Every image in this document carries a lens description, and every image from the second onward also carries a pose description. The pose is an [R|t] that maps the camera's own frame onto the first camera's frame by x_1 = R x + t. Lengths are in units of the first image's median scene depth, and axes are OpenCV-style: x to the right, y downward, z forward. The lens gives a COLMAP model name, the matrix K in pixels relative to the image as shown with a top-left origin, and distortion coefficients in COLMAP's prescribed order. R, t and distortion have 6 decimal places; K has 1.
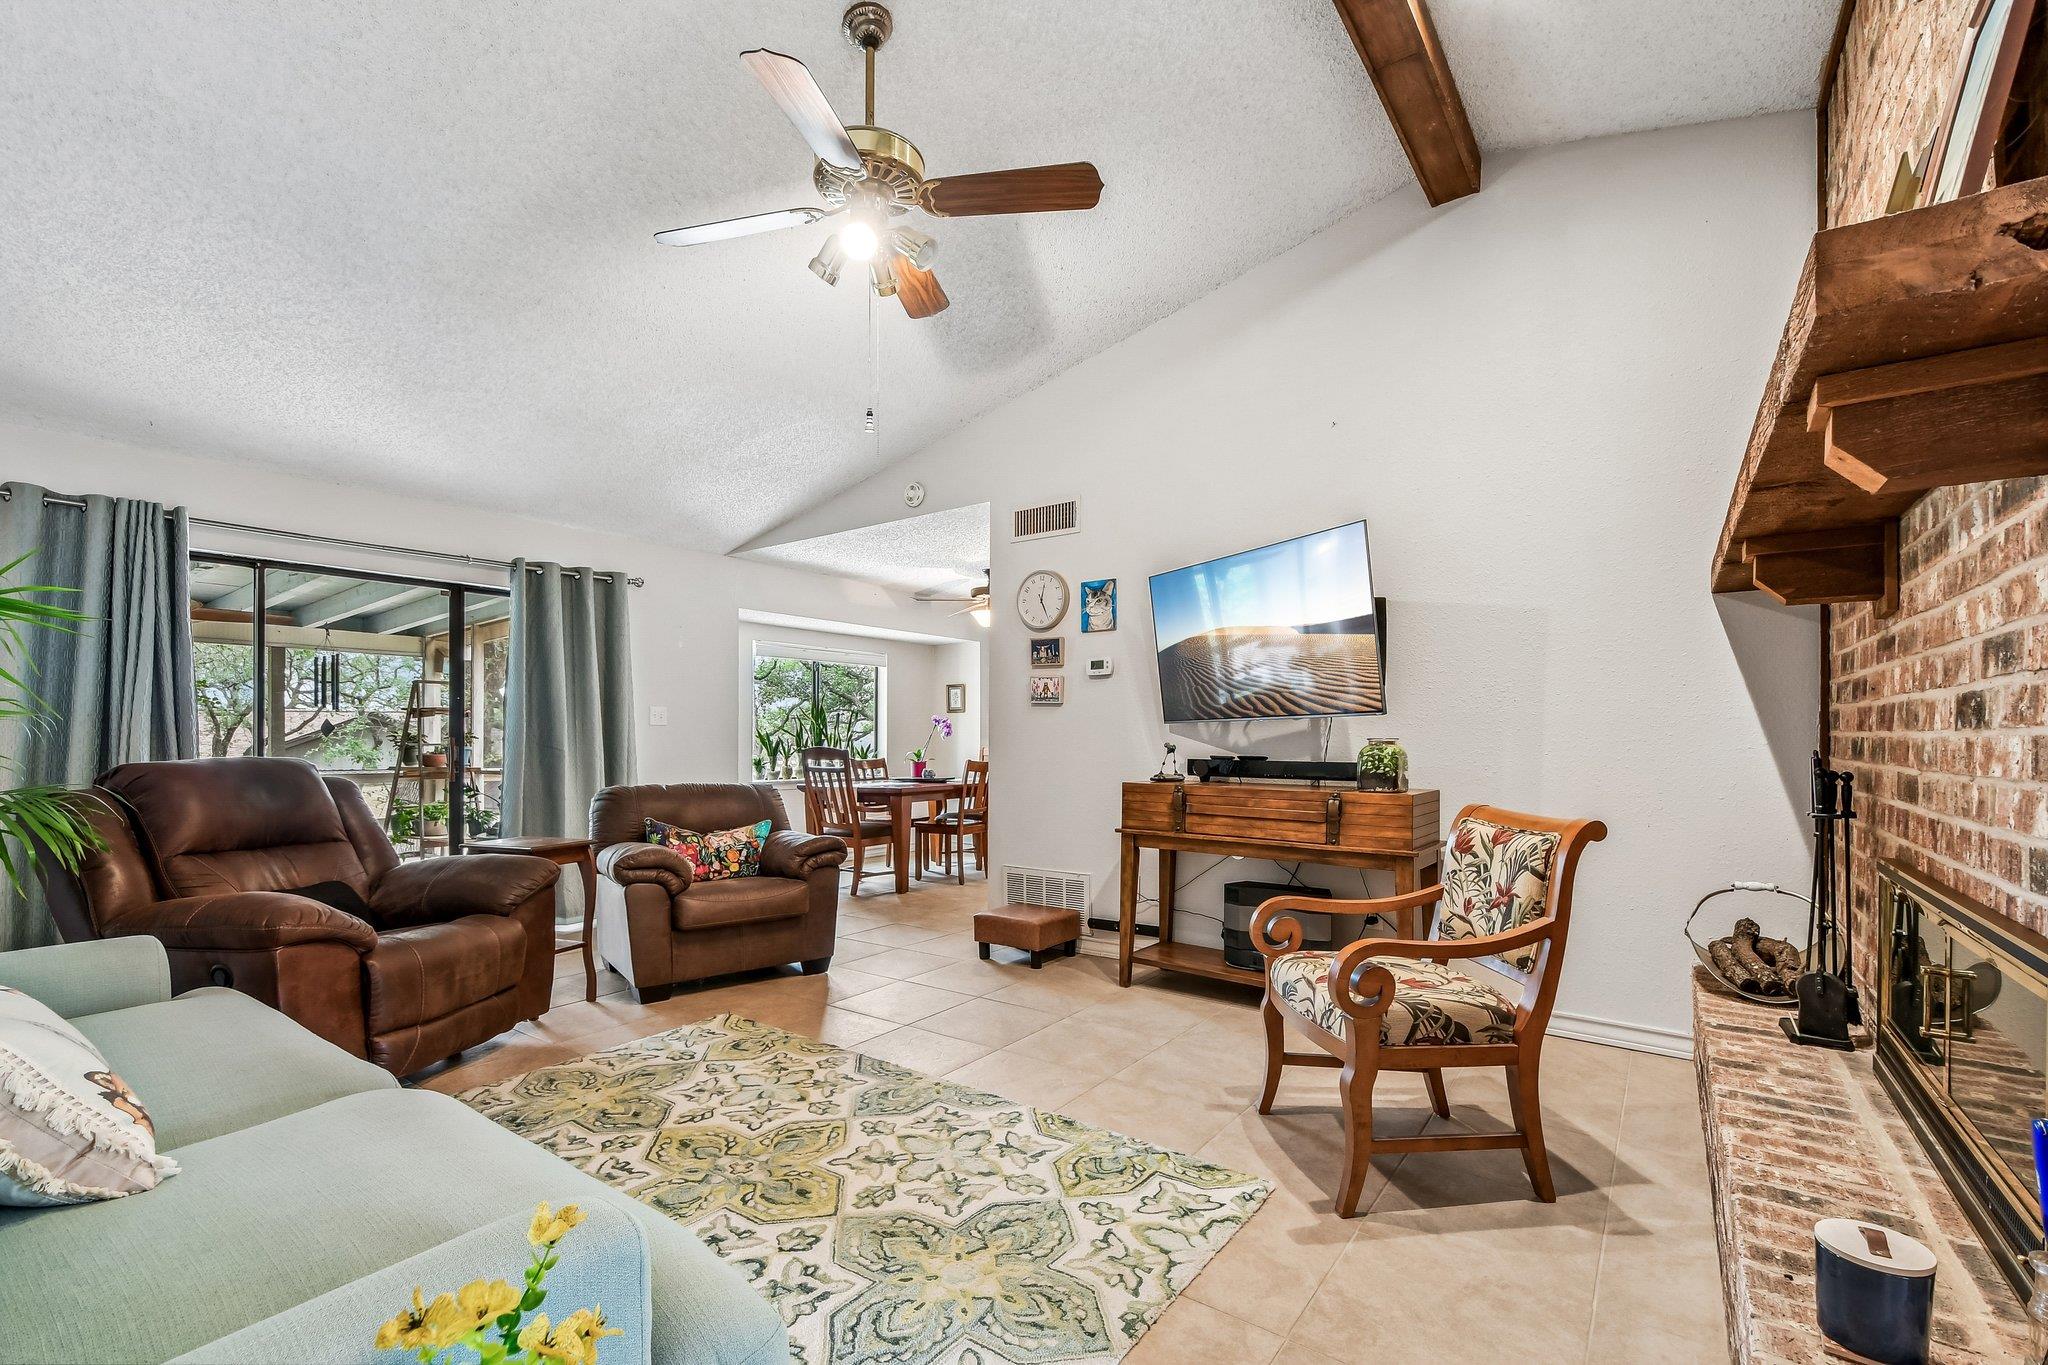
lens RADIAL K [[899.9, 0, 1015.1], [0, 899.9, 733.2], [0, 0, 1]] dist [-0.002677, 0.000140]
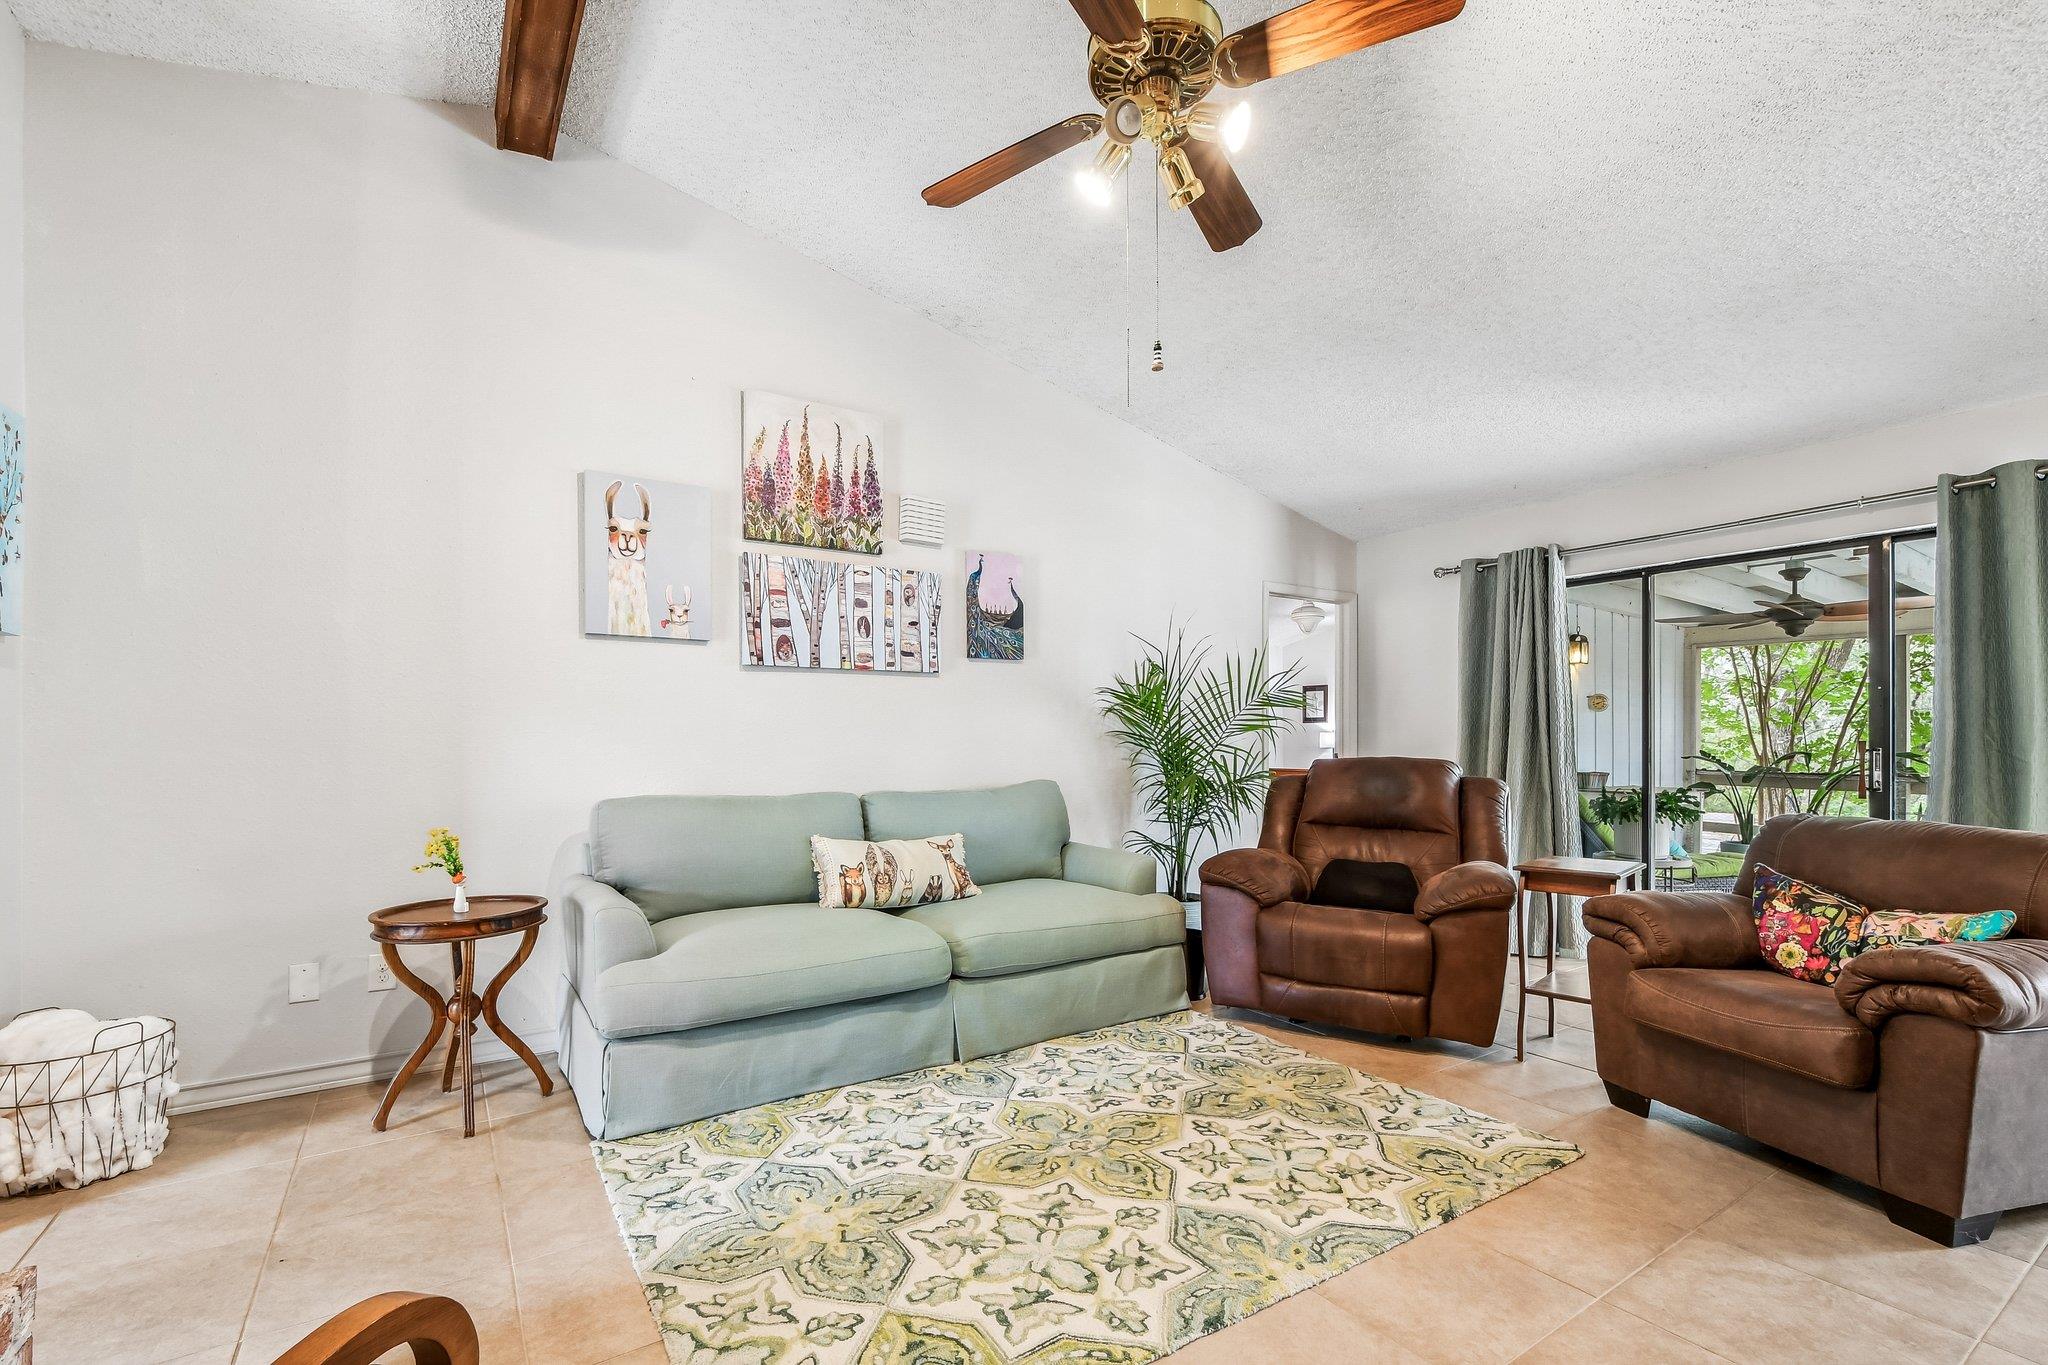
lens RADIAL K [[899.9, 0, 1017.7], [0, 899.9, 733.9], [0, 0, 1]] dist [-0.002677, 0.000140]
pose [[-0.352090, -0.003378, -0.935960, 0.676702], [0.005940, 0.999965, -0.005843, -0.001156], [0.935947, -0.007617, -0.352058, 1.219492]]
